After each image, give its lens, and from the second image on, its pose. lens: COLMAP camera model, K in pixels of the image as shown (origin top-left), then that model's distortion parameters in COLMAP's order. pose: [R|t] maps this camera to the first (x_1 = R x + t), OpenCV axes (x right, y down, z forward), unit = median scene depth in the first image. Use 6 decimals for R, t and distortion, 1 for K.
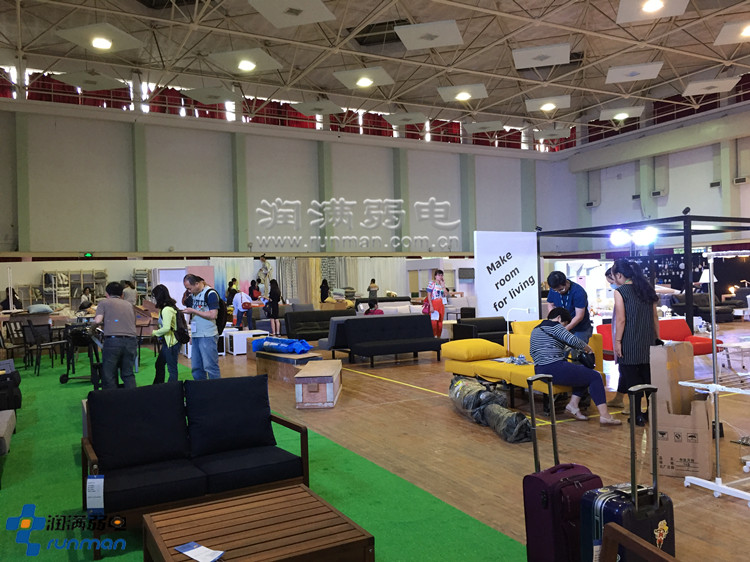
lens RADIAL K [[643.9, 0, 372.8], [0, 643.9, 282.5], [0, 0, 1]] dist [0.074240, -0.064484]
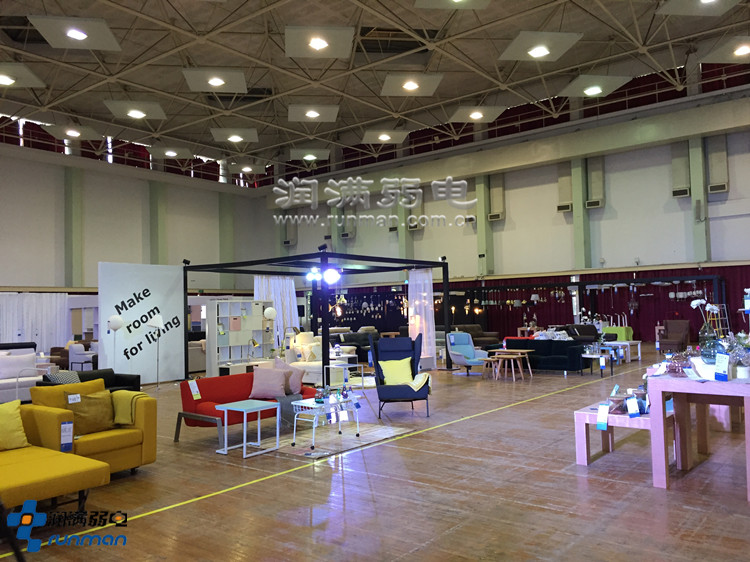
lens RADIAL K [[643.9, 0, 370.6], [0, 643.9, 281.8], [0, 0, 1]] dist [0.074240, -0.064484]
pose [[0.919316, 0.020611, 0.392981, 0.083735], [0.002761, 0.998265, -0.058814, -0.002746], [-0.393512, 0.055154, 0.917664, 0.059503]]
